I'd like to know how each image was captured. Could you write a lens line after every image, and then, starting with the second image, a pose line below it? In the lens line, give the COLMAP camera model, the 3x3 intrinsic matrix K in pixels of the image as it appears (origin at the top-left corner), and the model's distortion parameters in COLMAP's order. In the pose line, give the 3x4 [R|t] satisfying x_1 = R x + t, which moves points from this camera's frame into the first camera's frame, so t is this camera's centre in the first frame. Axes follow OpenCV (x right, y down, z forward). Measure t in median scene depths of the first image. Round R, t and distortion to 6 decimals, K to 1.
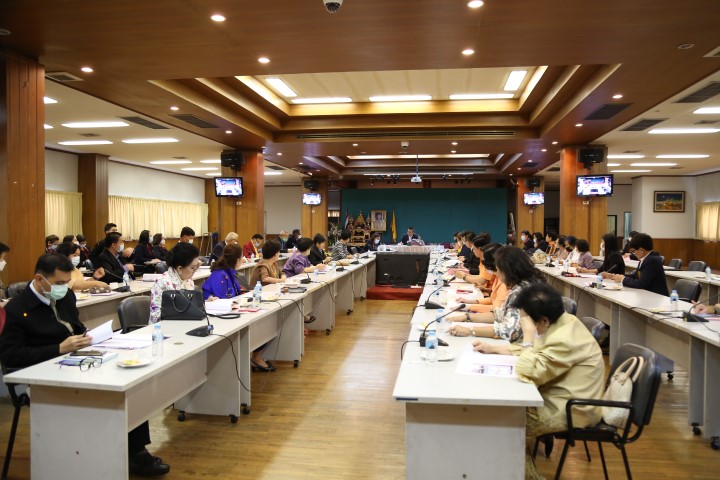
lens RADIAL K [[587.9, 0, 360.0], [0, 587.9, 240.0], [0, 0, 1]] dist [0.000071, -0.000029]
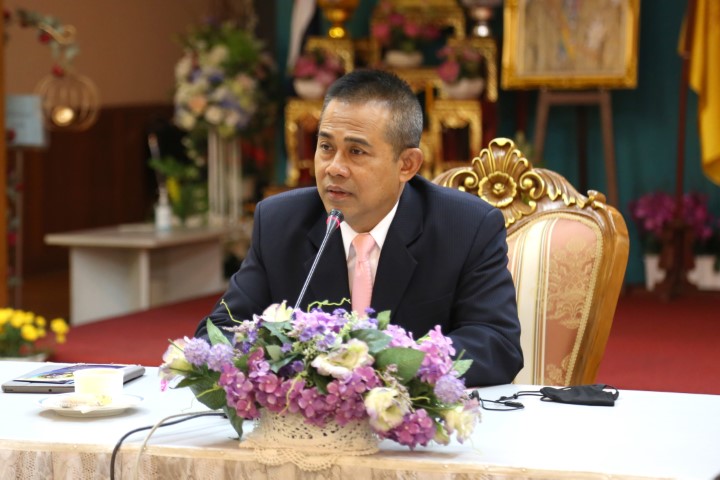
lens RADIAL K [[2245.9, 0, 360.0], [0, 2245.9, 240.0], [0, 0, 1]] dist [0.665361, 0.738598]
pose [[0.958316, 0.018709, -0.285097, 0.147218], [0.001359, 0.997544, 0.070030, -0.020906], [0.285707, -0.067499, 0.955937, 0.724845]]
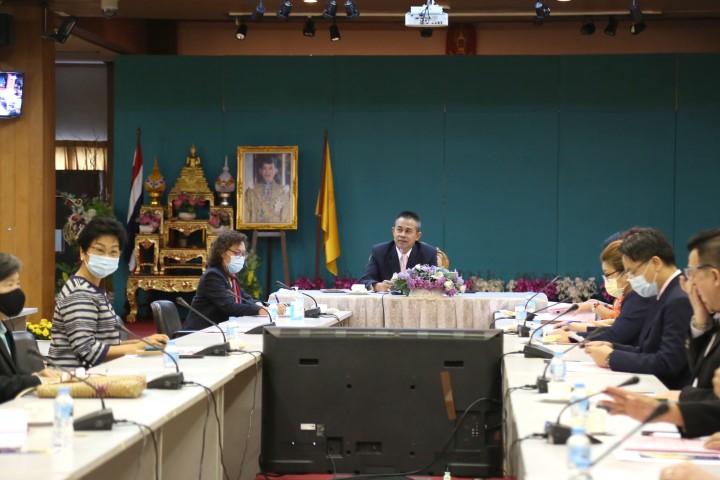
lens RADIAL K [[2245.9, 0, 360.0], [0, 2245.9, 240.0], [0, 0, 1]] dist [0.665361, 0.738598]
pose [[0.997153, 0.001837, 0.075376, -0.000441], [-0.001118, 0.999953, -0.009580, -0.002493], [-0.075390, 0.009469, 0.997109, 0.076075]]
